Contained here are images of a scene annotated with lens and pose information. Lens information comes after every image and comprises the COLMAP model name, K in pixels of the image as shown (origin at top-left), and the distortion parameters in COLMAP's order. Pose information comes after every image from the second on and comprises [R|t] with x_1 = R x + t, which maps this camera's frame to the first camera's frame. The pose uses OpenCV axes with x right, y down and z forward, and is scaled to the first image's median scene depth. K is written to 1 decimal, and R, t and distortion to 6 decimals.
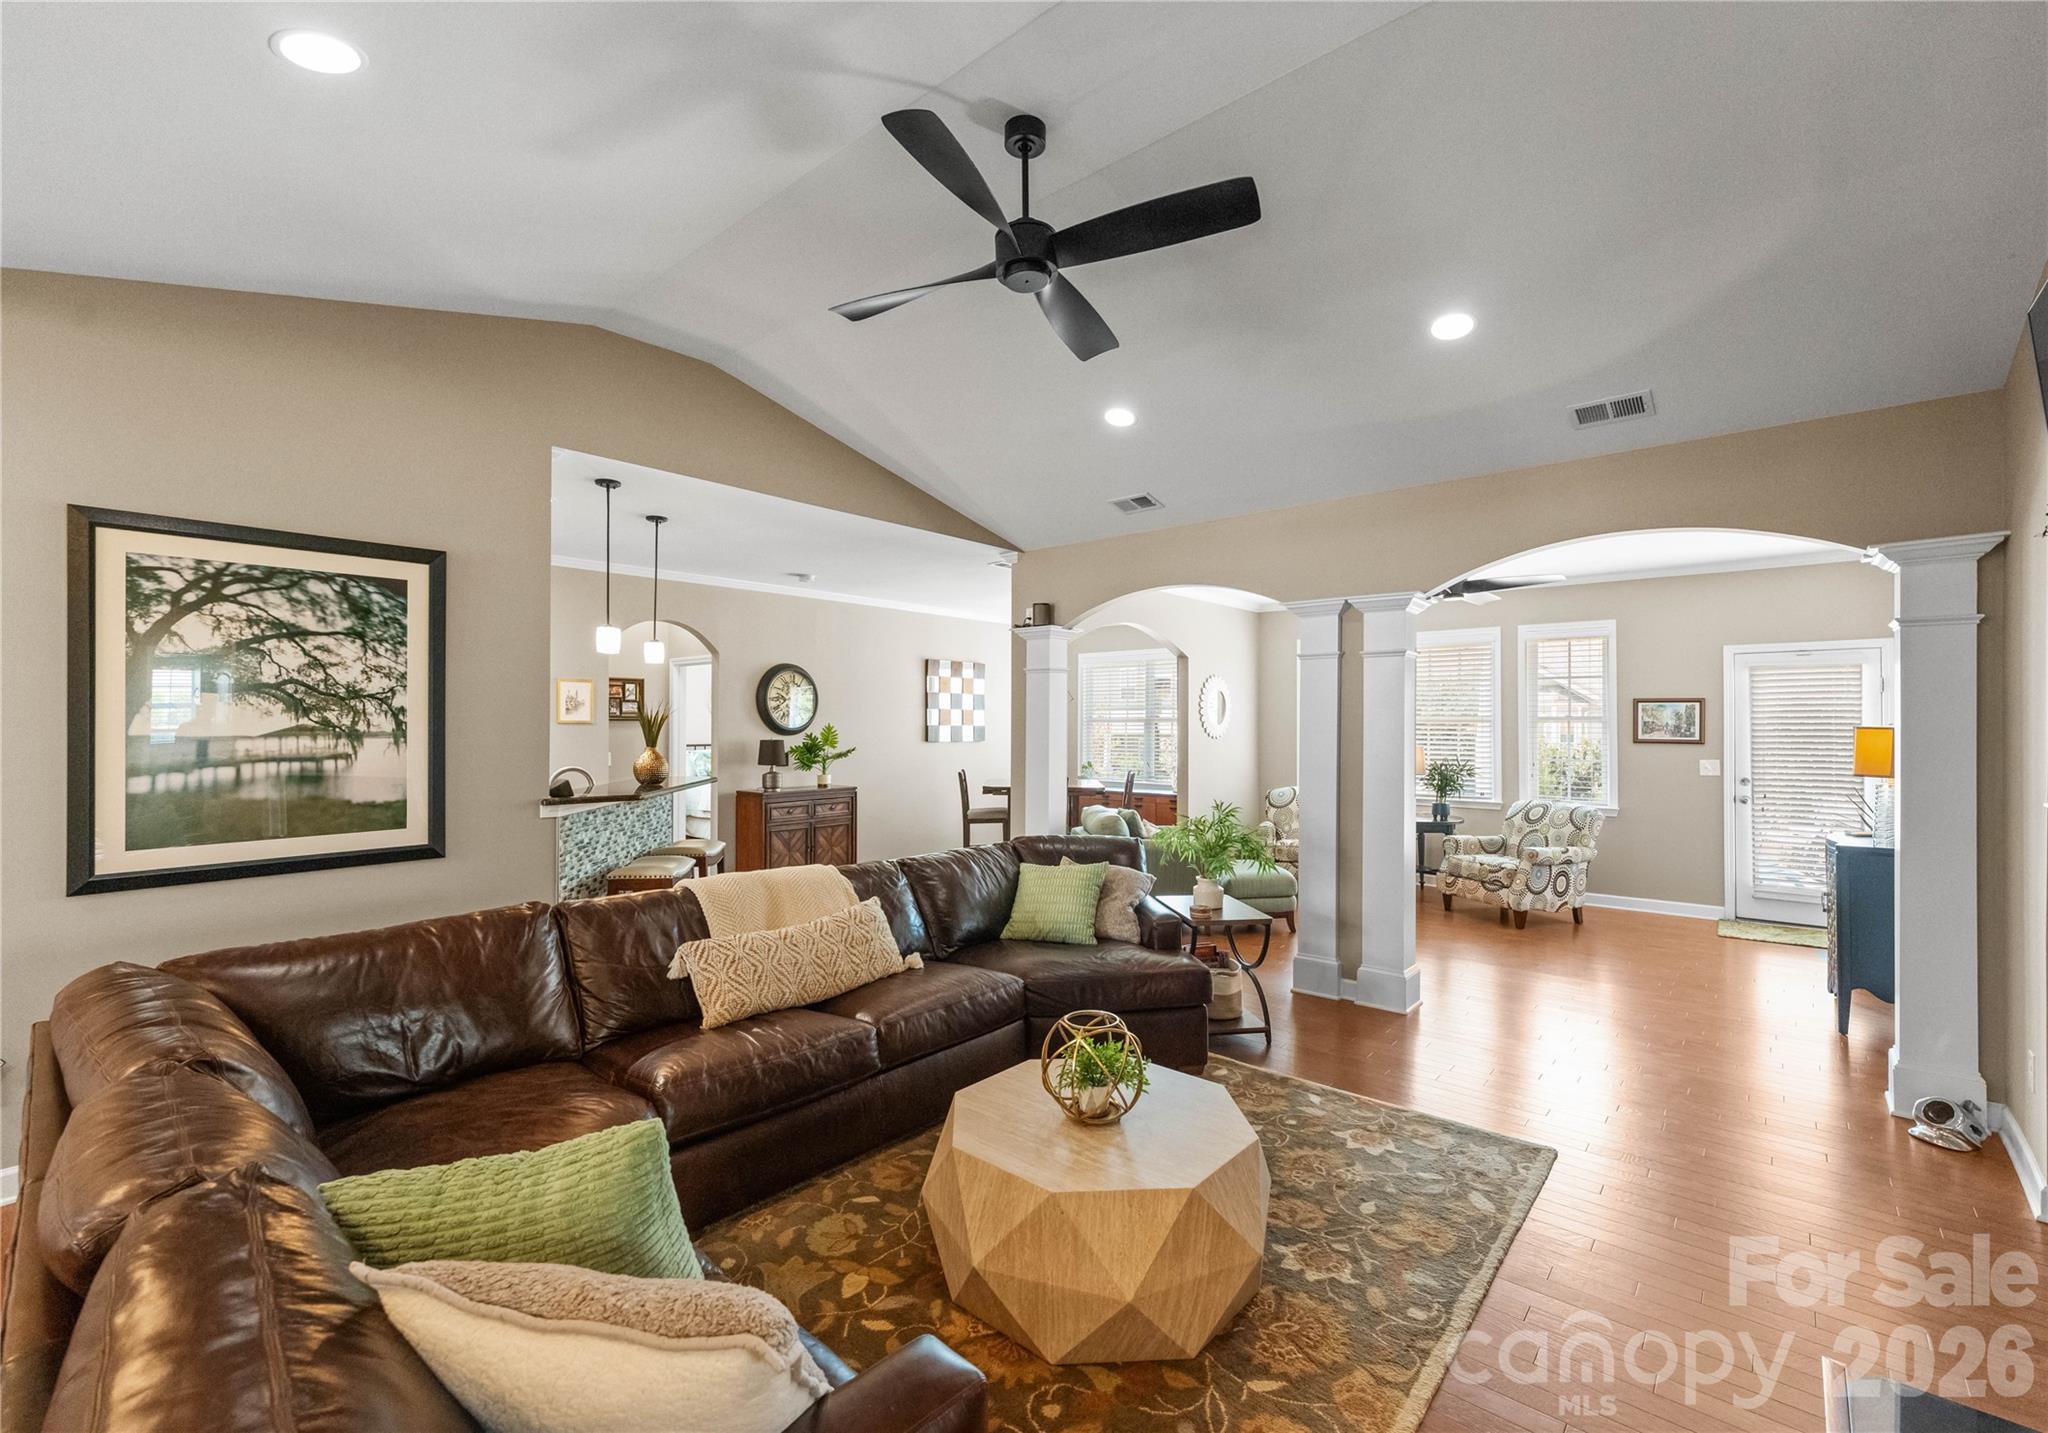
lens RADIAL K [[870.9, 0, 1019.4], [0, 870.9, 721.5], [0, 0, 1]] dist [0.001617, -0.000198]
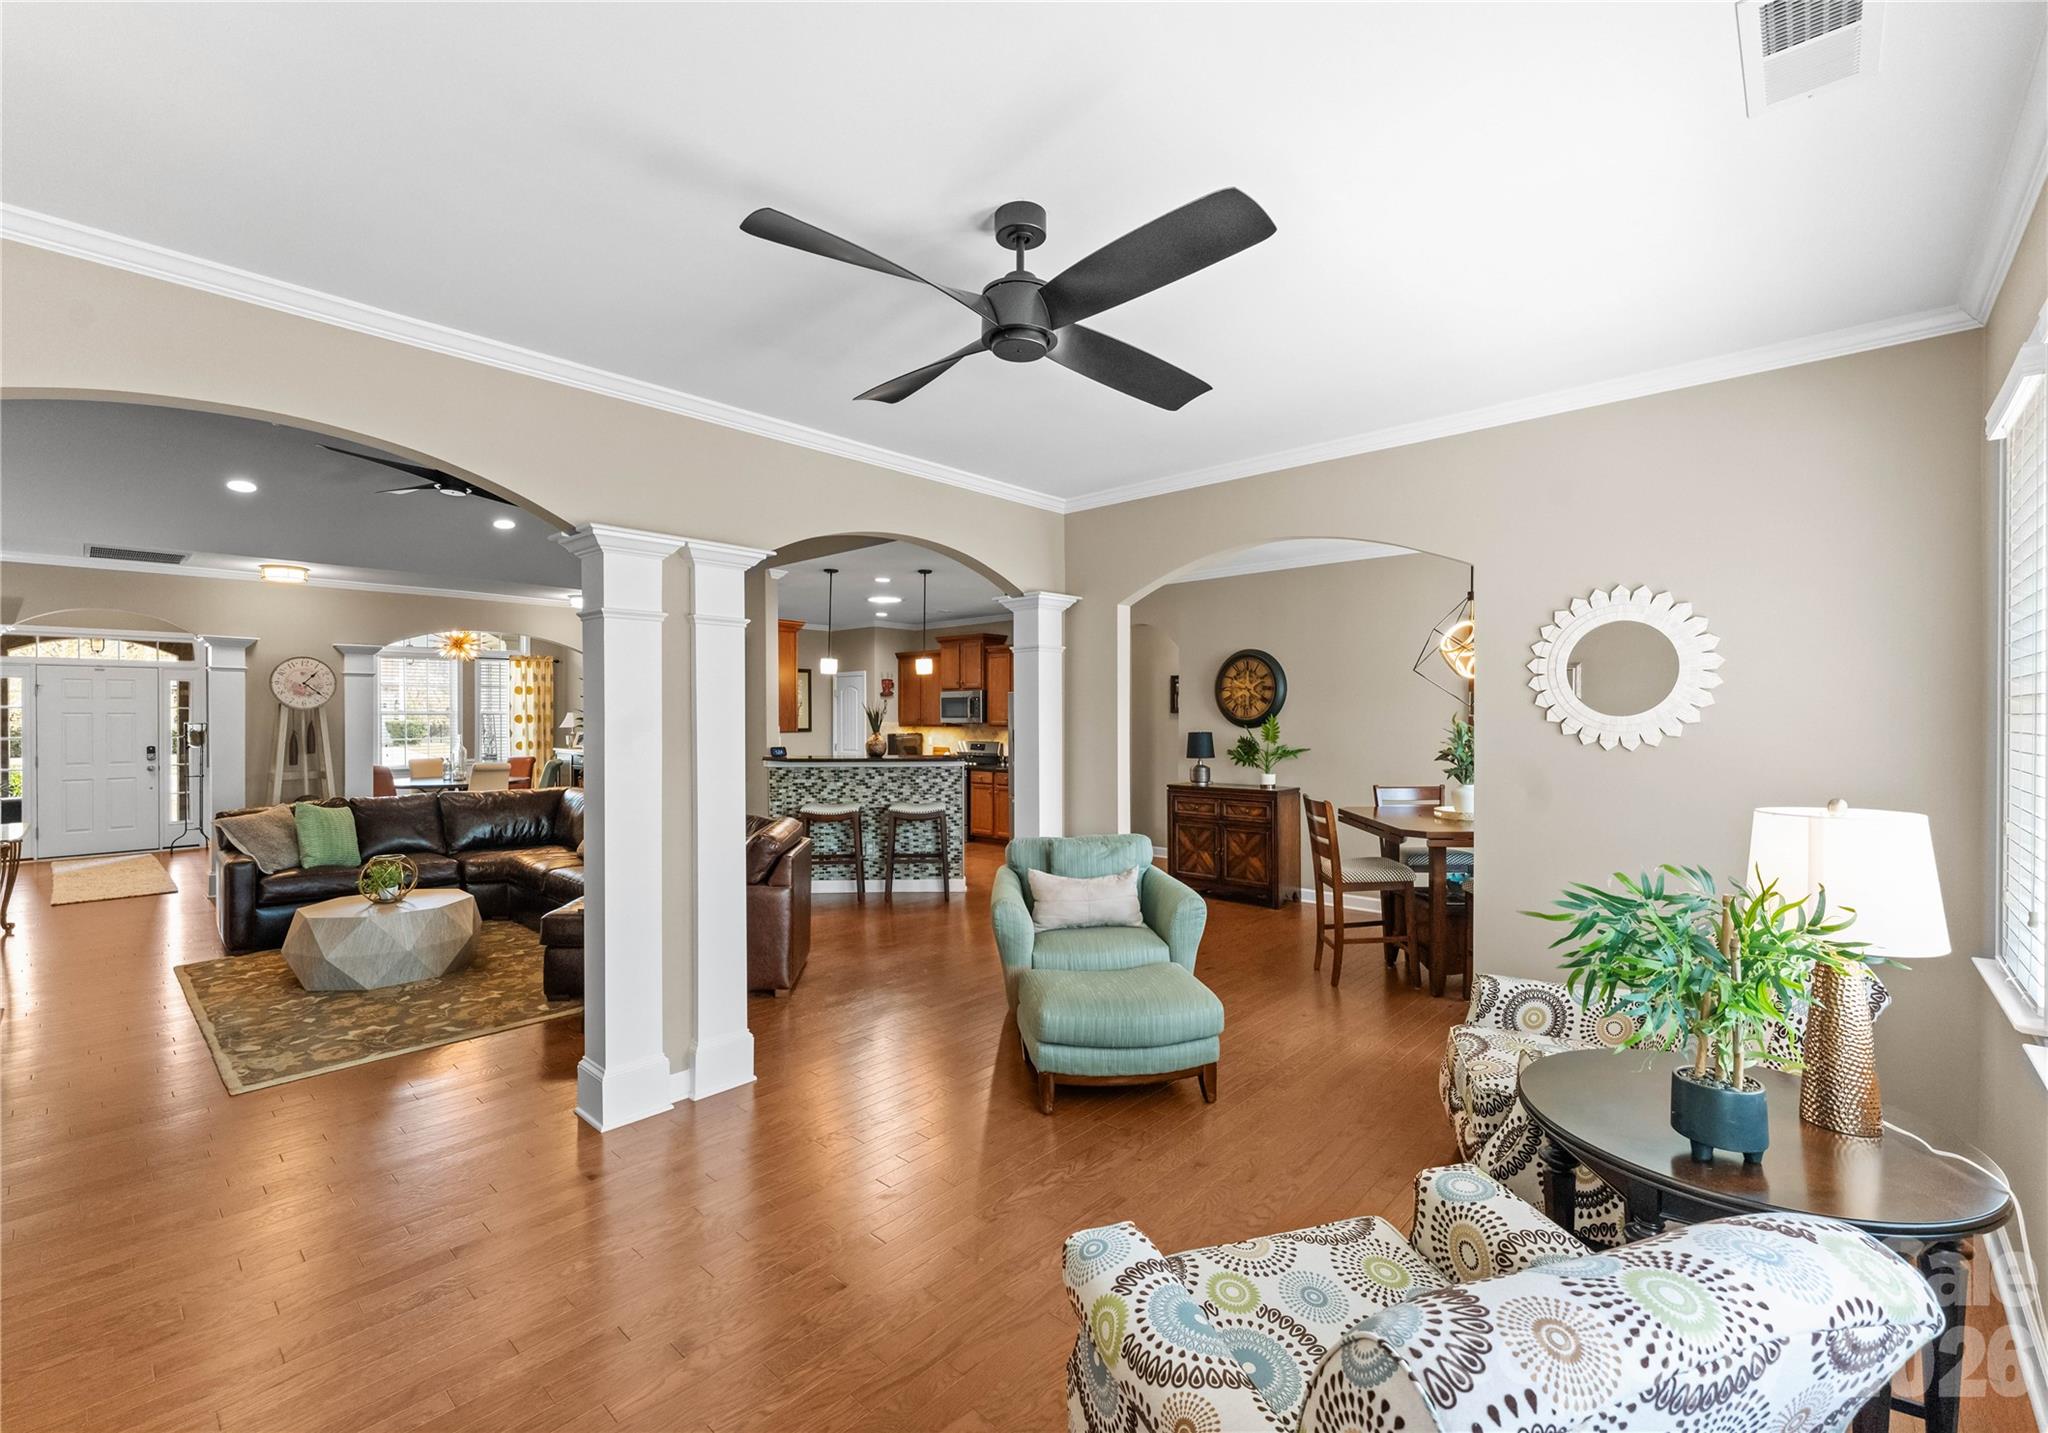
lens RADIAL K [[870.9, 0, 1019.4], [0, 870.9, 721.5], [0, 0, 1]] dist [0.001617, -0.000198]
pose [[-0.021083, 0.005764, -0.999761, 1.627333], [0.005675, 0.999968, 0.005645, 0.005326], [0.999762, -0.005554, -0.021115, 1.931751]]
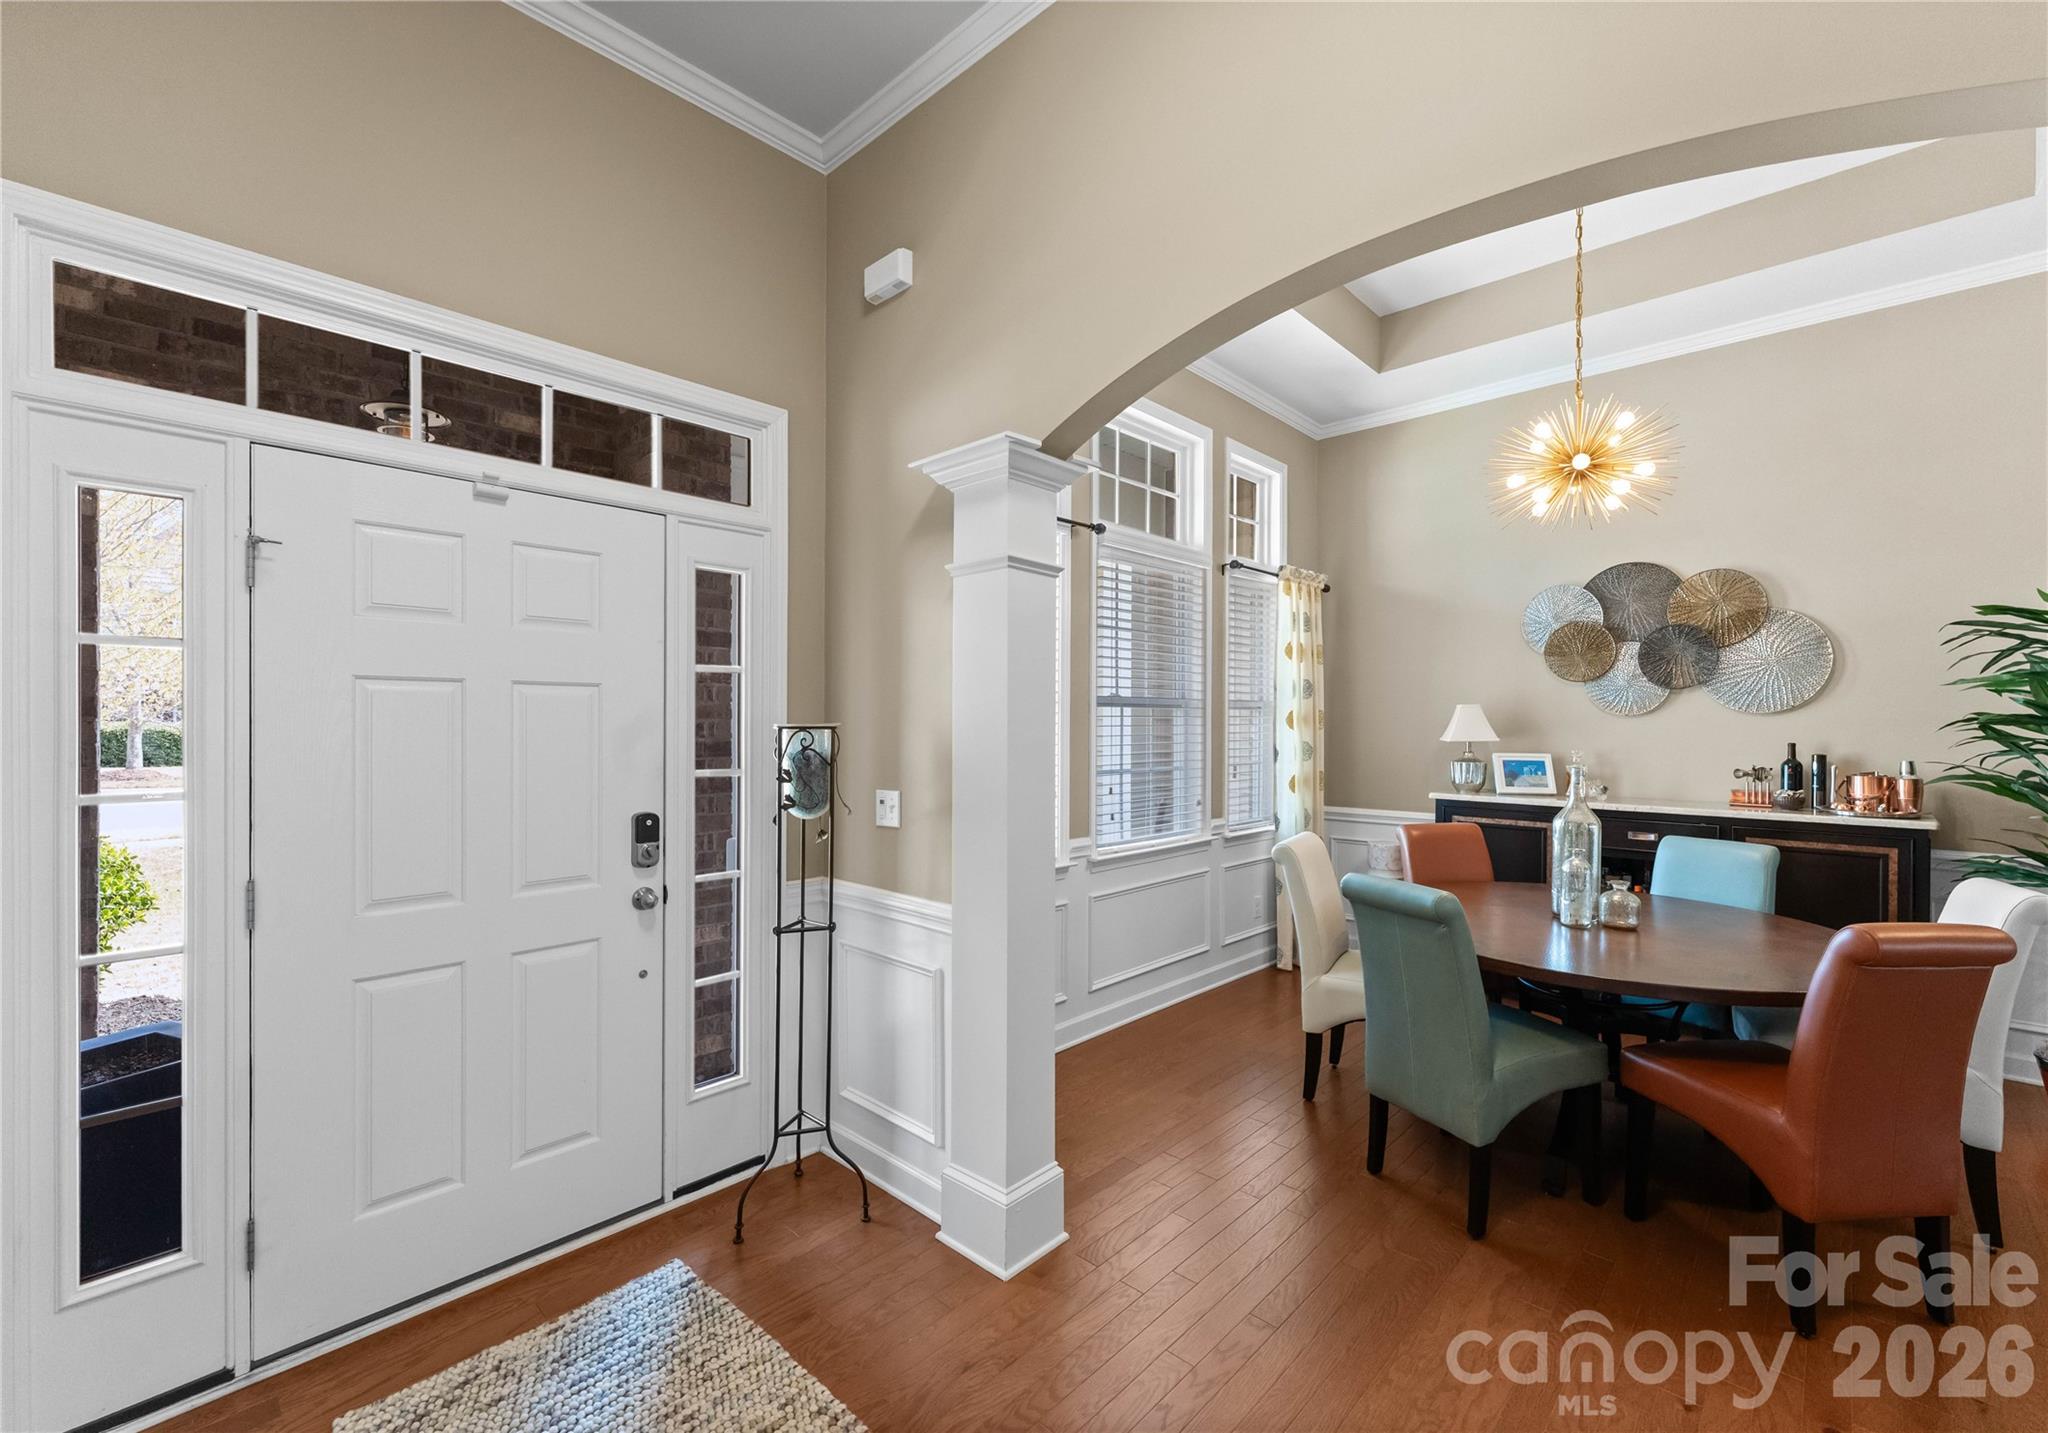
lens RADIAL K [[866.8, 0, 1028.4], [0, 866.8, 729.3], [0, 0, 1]] dist [0.008957, -0.000011]
pose [[-0.052397, 0.004524, -0.998616, -0.522273], [-0.002946, 0.999985, 0.004685, 0.011496], [0.998622, 0.003187, -0.052383, -0.697531]]
